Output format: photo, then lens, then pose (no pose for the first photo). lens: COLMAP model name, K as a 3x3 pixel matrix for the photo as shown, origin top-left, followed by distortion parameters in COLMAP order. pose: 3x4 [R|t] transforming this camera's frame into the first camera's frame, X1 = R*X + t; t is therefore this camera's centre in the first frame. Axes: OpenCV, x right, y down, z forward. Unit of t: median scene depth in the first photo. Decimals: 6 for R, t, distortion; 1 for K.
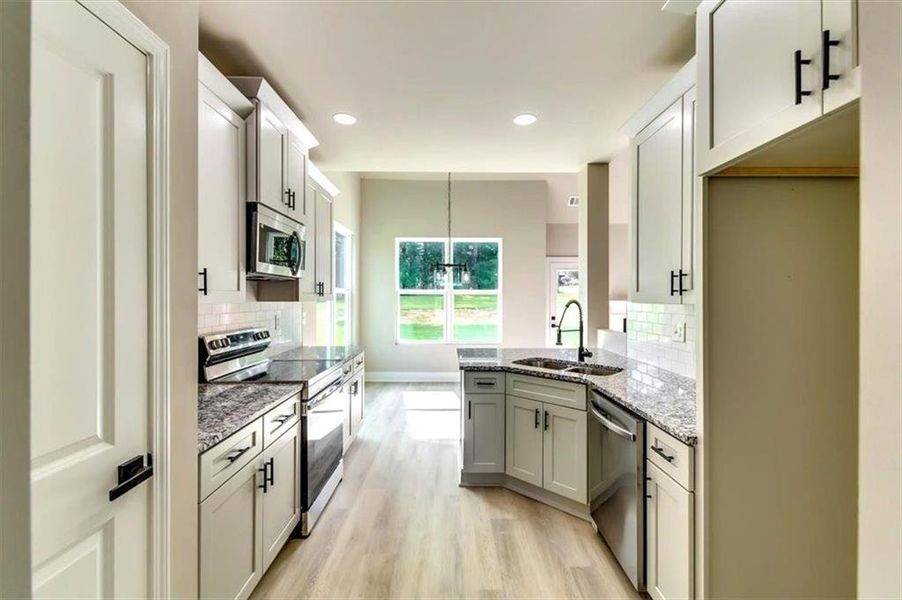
lens RADIAL K [[385.2, 0, 454.7], [0, 385.2, 295.4], [0, 0, 1]] dist [0.000627, -0.000112]
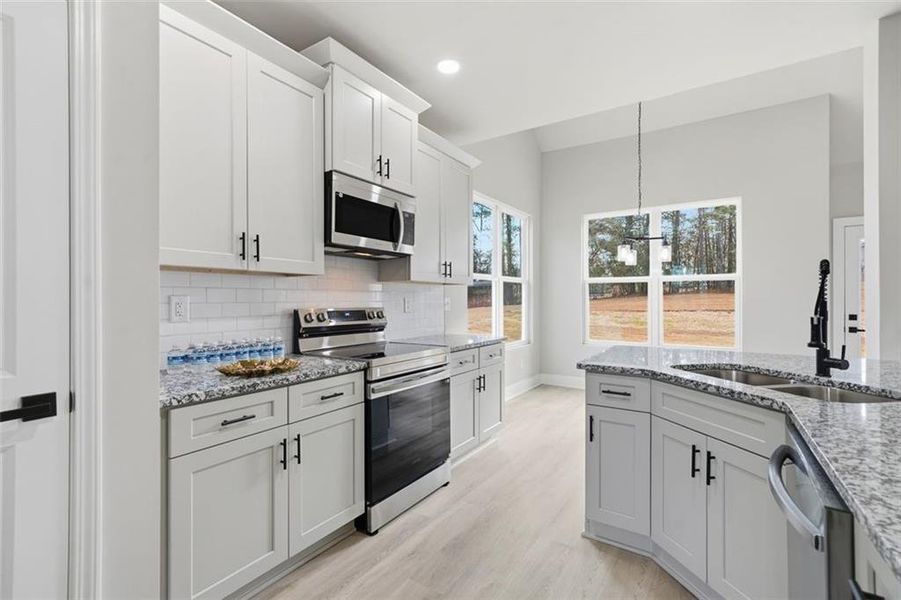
lens RADIAL K [[410.4, 0, 441.7], [0, 410.4, 297.4], [0, 0, 1]] dist [0.005317, 0.000521]
pose [[0.825563, -0.006108, -0.564277, 0.255469], [0.006735, 0.999977, -0.000971, 0.069239], [0.564270, -0.002999, 0.825585, 0.270093]]
